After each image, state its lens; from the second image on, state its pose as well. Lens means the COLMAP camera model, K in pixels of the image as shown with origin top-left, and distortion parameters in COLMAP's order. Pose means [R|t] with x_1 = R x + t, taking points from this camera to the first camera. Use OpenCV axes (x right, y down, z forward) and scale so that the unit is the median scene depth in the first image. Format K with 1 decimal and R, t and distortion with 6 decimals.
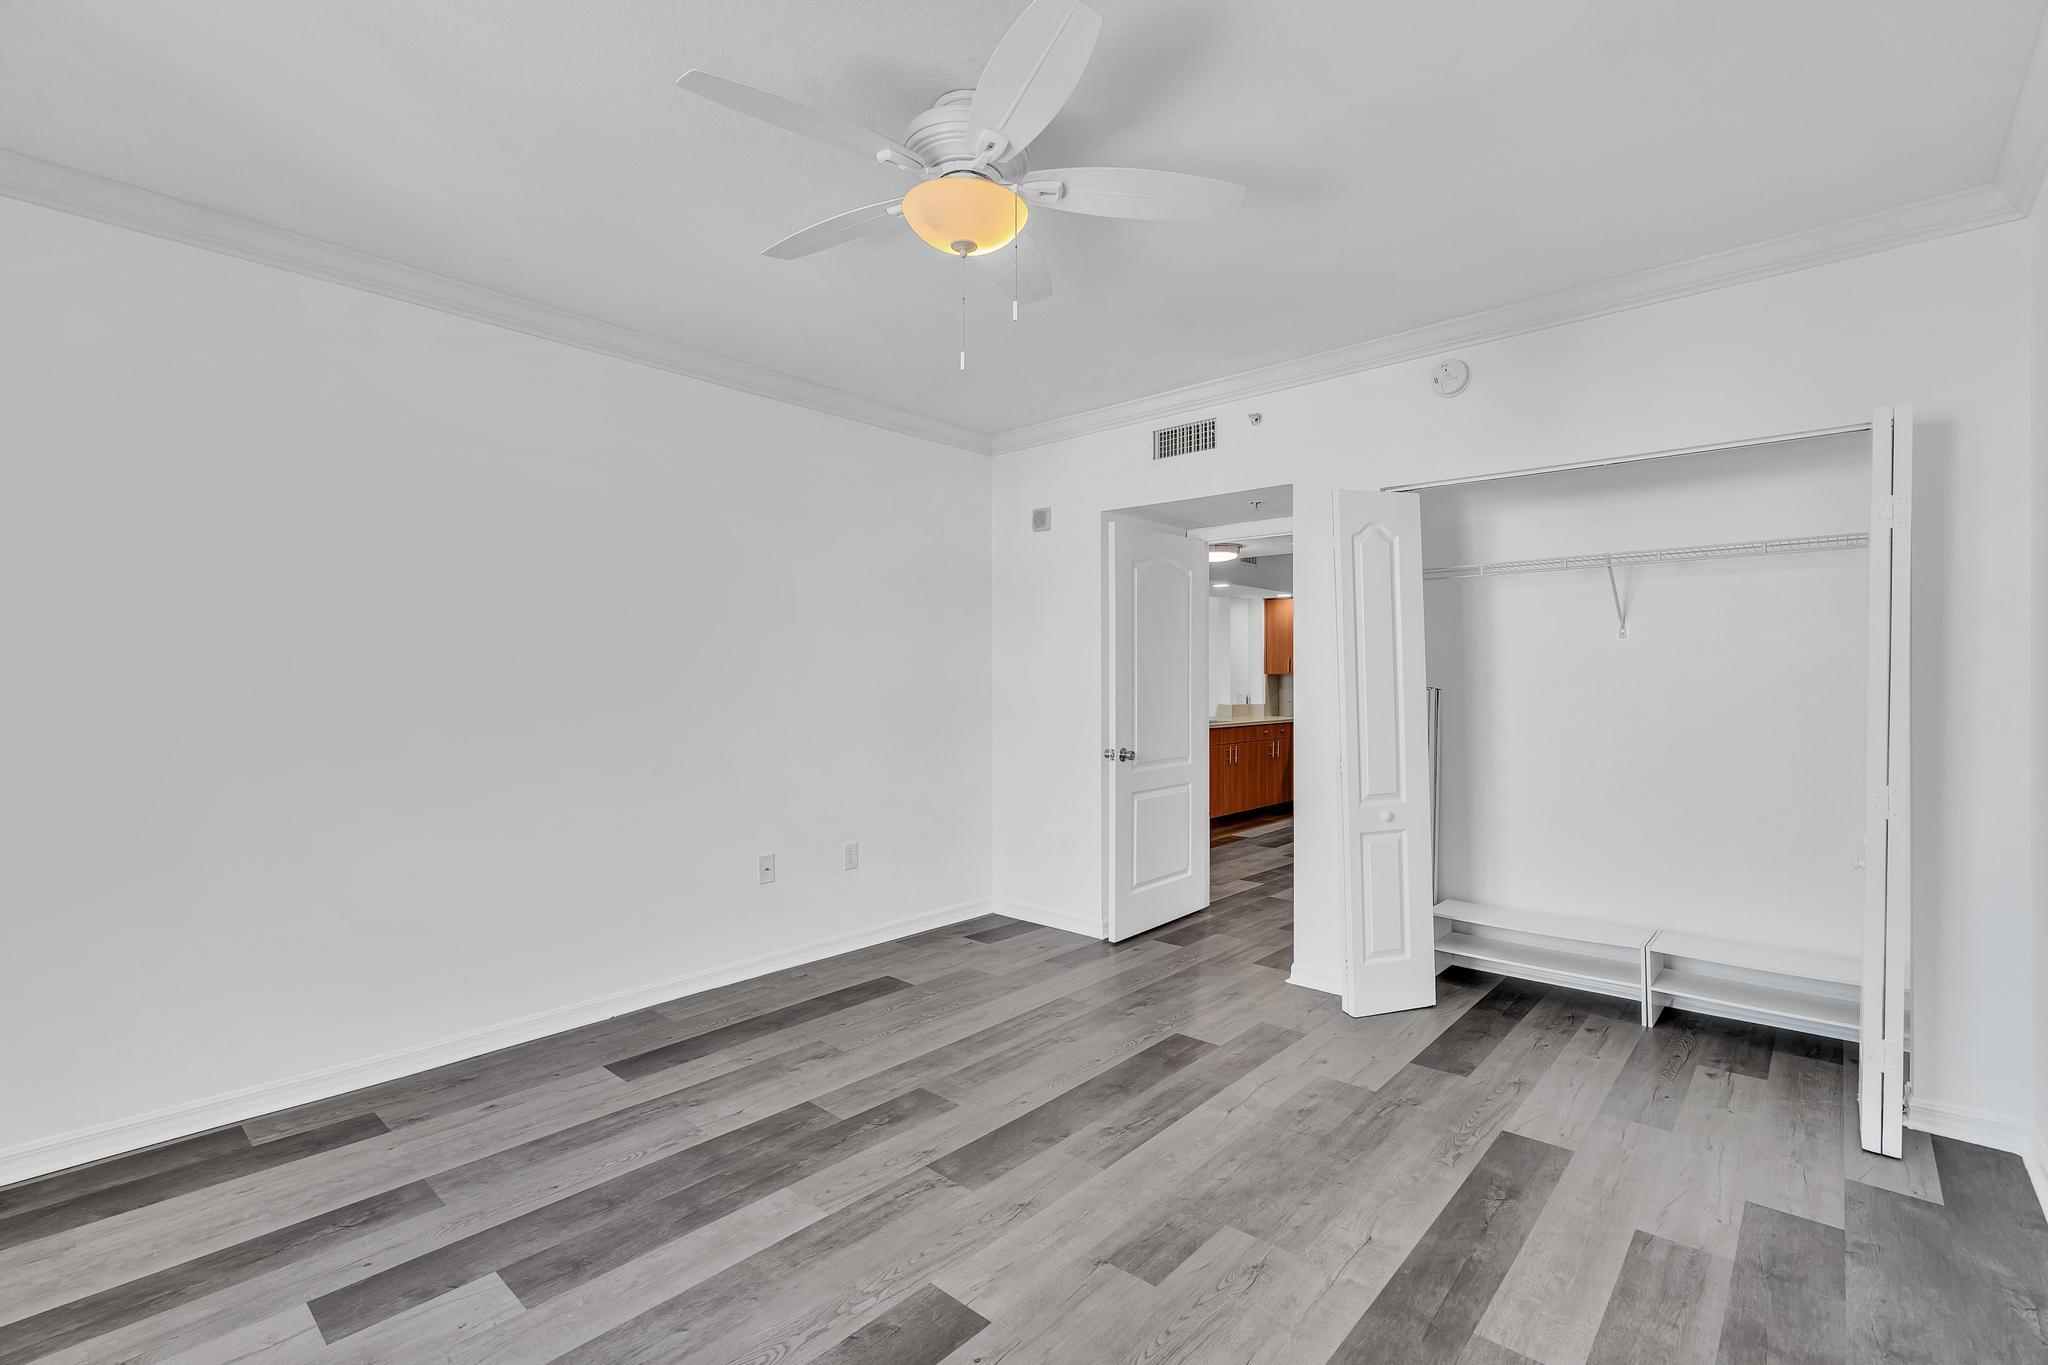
lens RADIAL K [[915.1, 0, 1024.0], [0, 915.1, 682.5], [0, 0, 1]] dist [-0.009154, 0.004154]
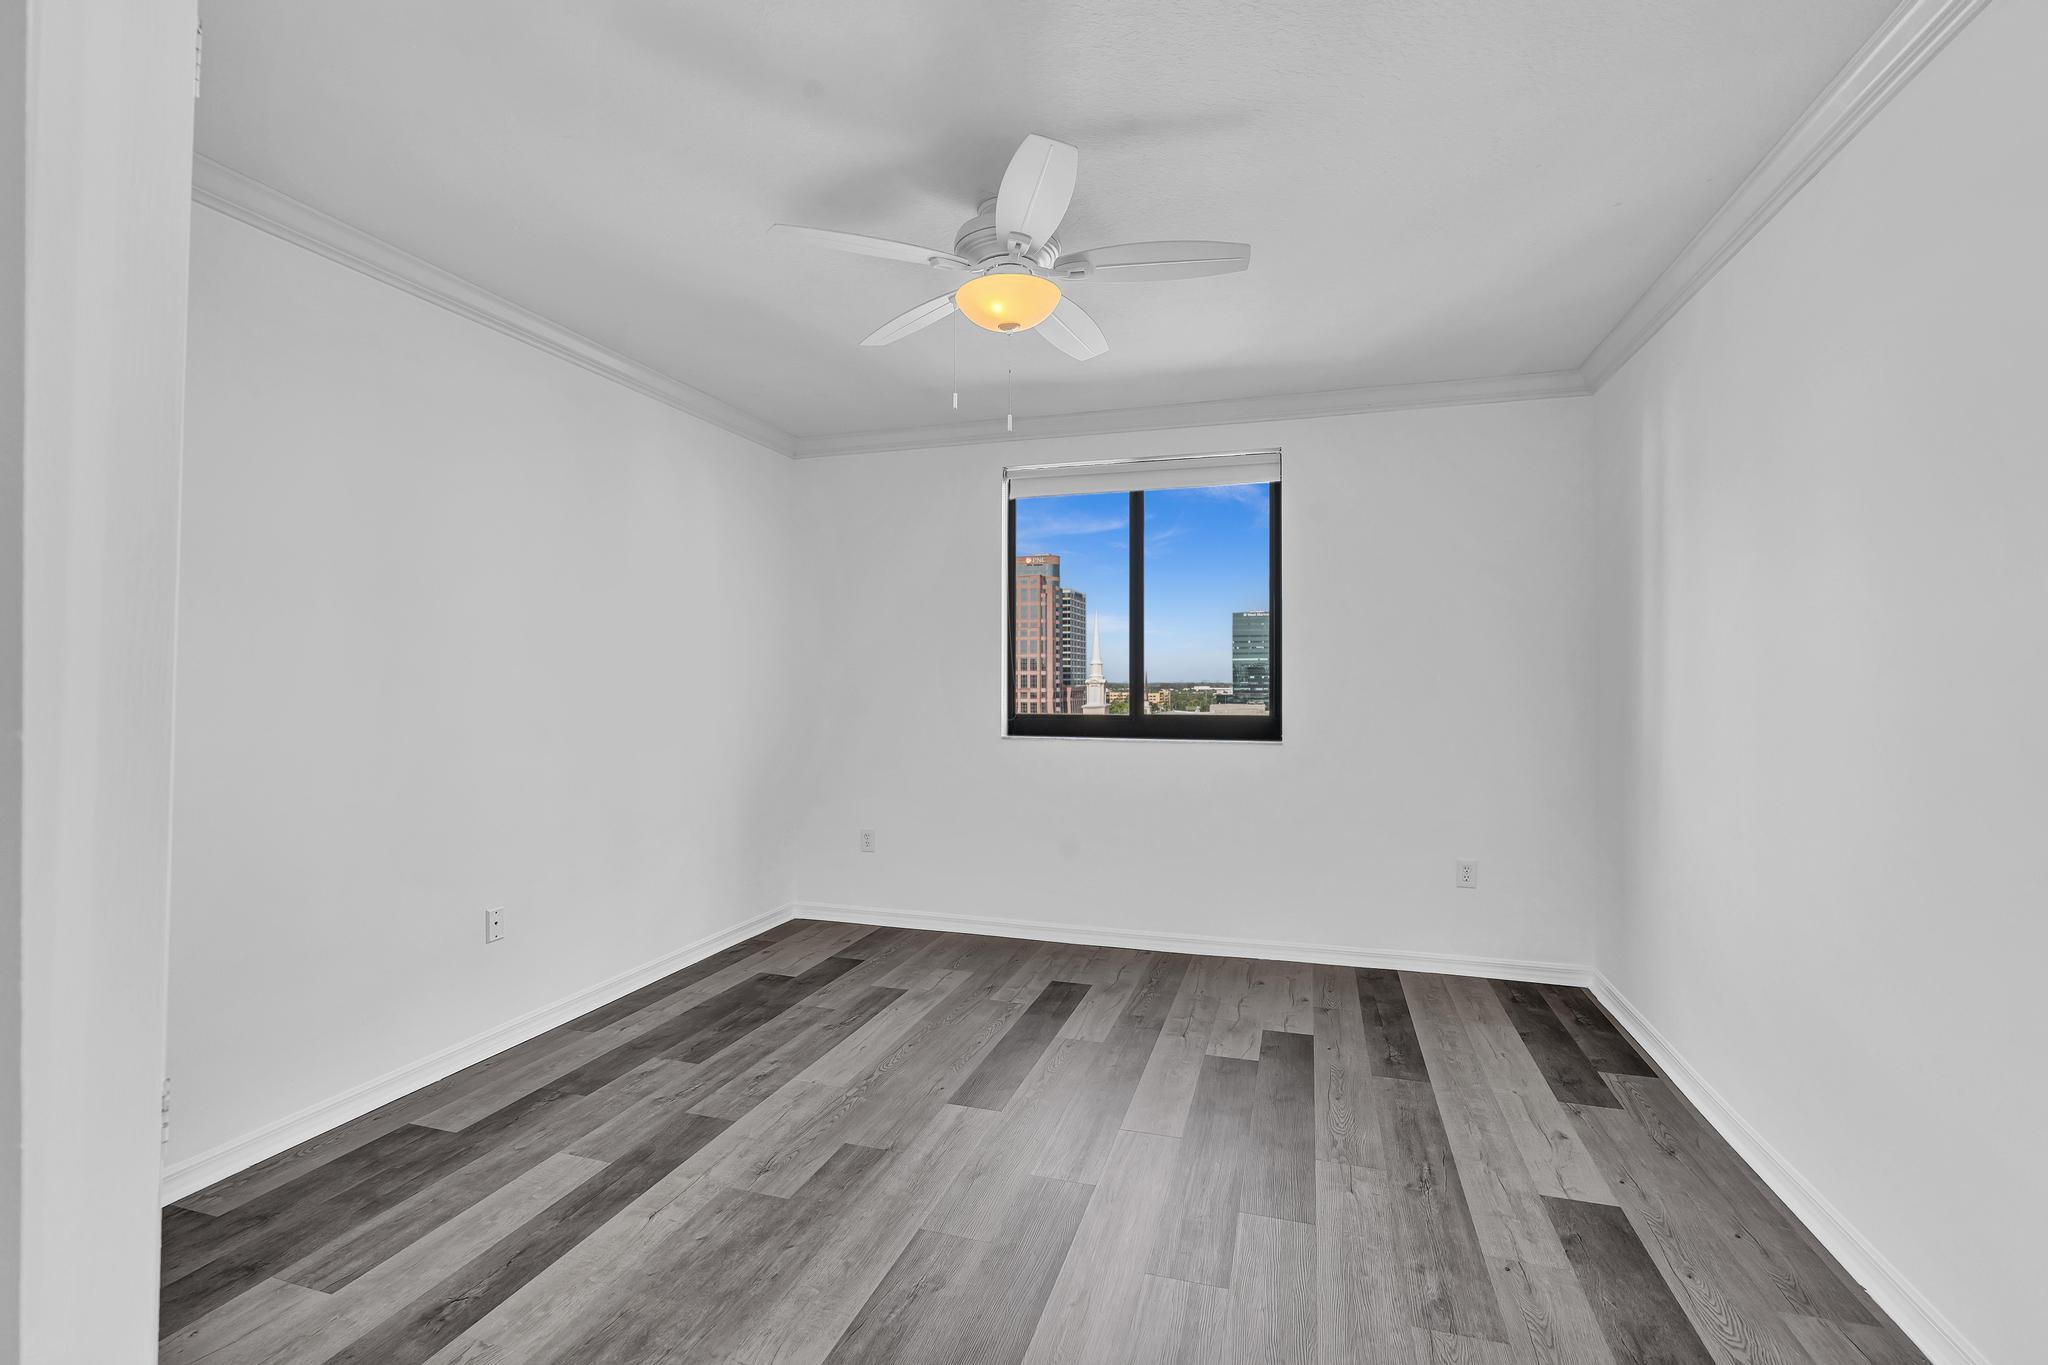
lens RADIAL K [[915.1, 0, 1024.0], [0, 915.1, 682.5], [0, 0, 1]] dist [-0.009154, 0.004154]
pose [[-0.910065, 0.000106, -0.414466, 0.348595], [-0.001890, 0.999989, 0.004405, -0.014706], [0.414461, 0.004792, -0.910054, 1.759601]]
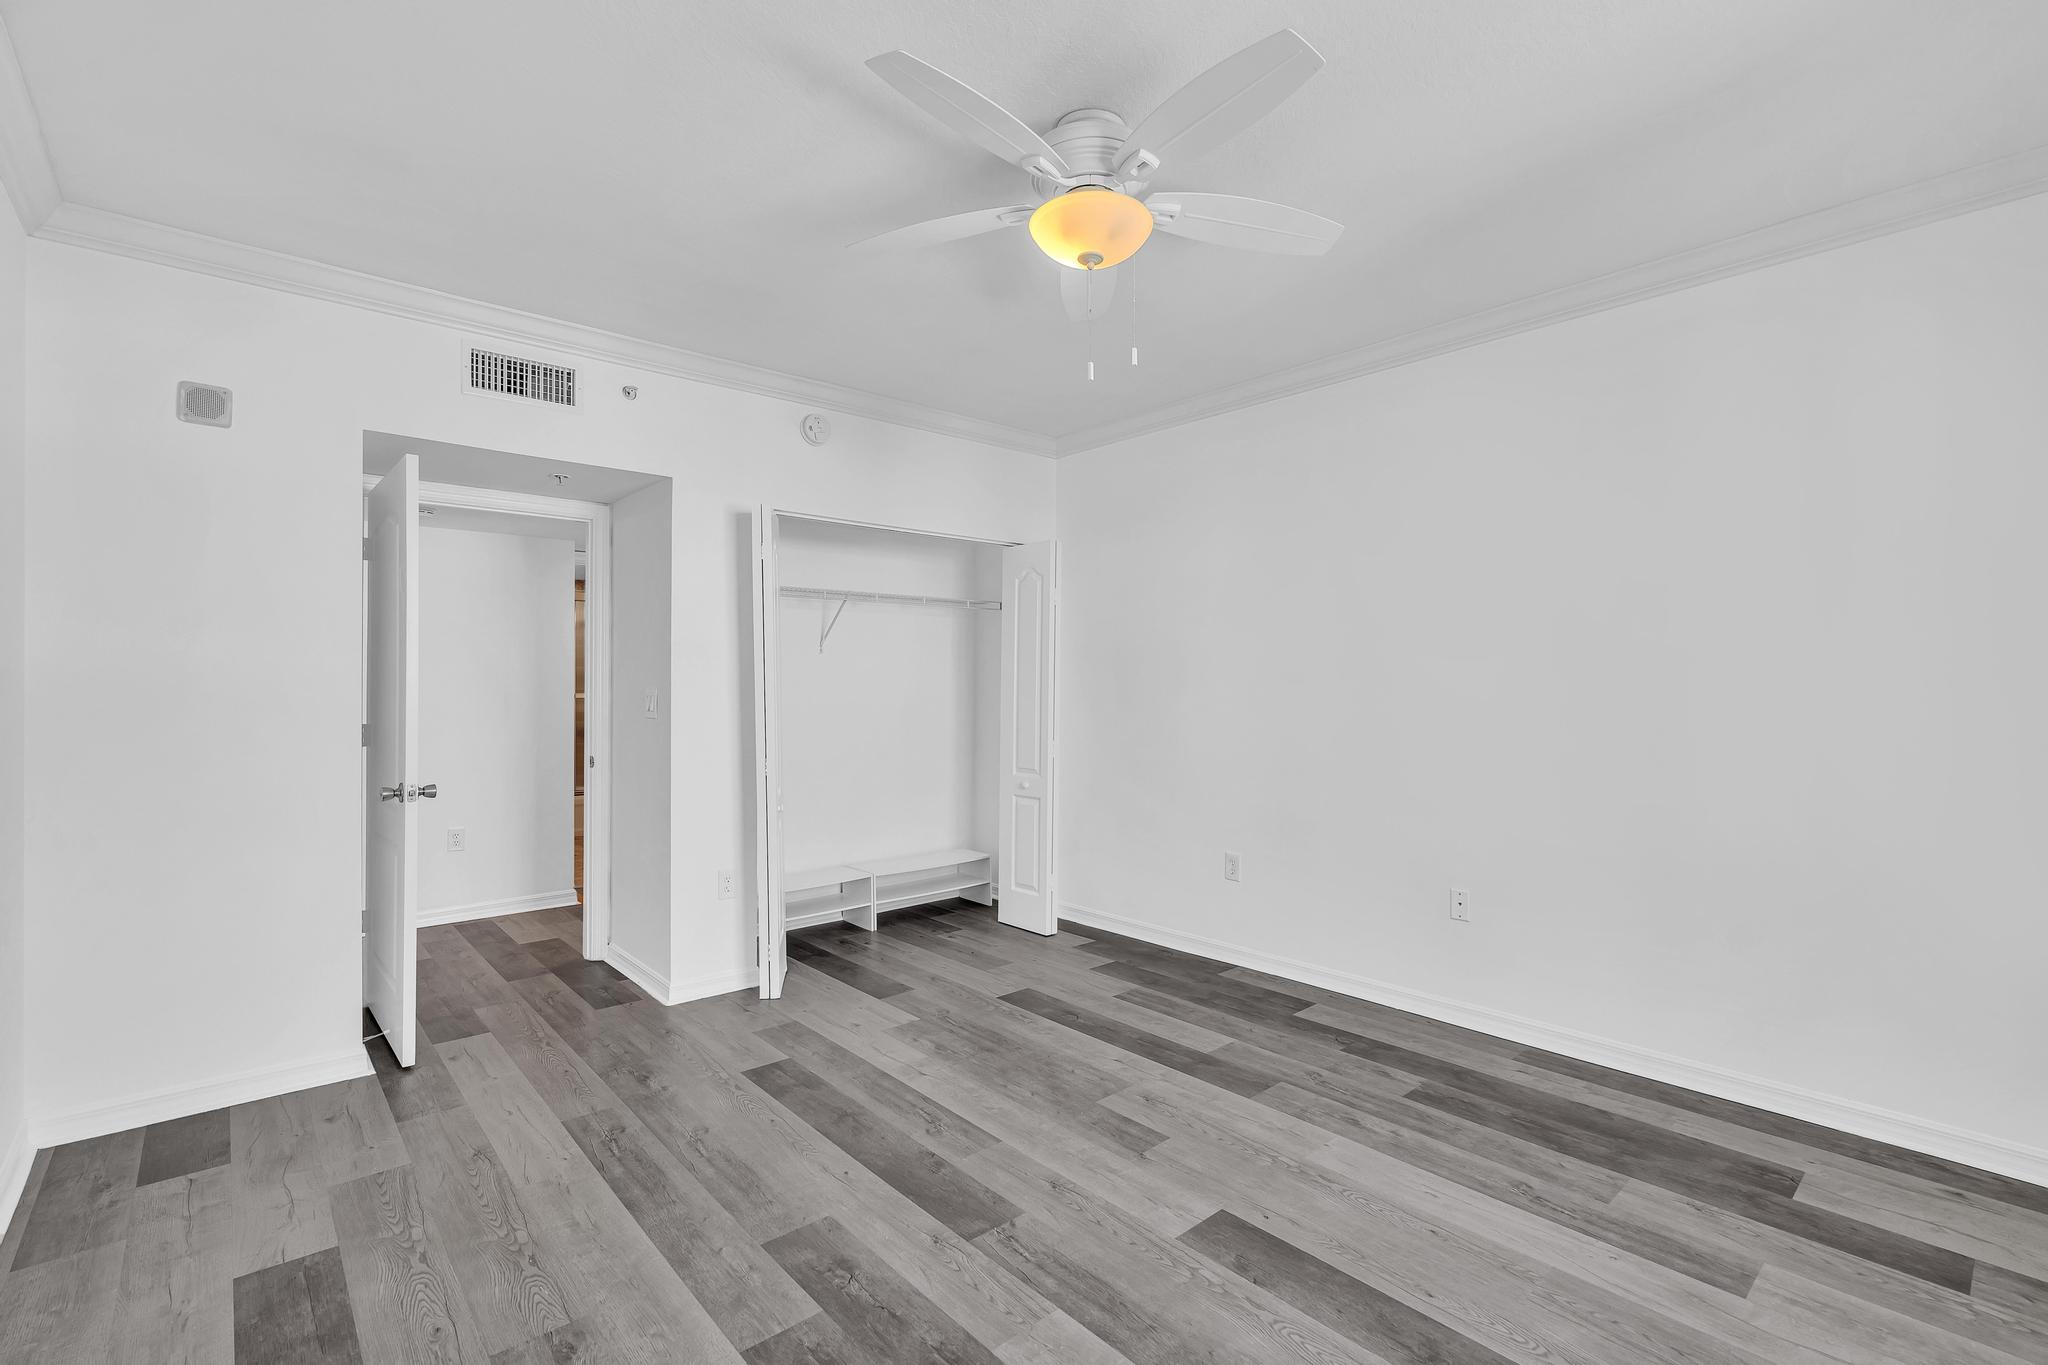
lens RADIAL K [[915.1, 0, 1024.0], [0, 915.1, 682.5], [0, 0, 1]] dist [-0.009154, 0.004154]
pose [[0.118840, 0.002580, 0.992910, -0.915461], [0.002978, 0.999991, -0.002955, -0.000461], [-0.992909, 0.003308, 0.118831, 0.797036]]
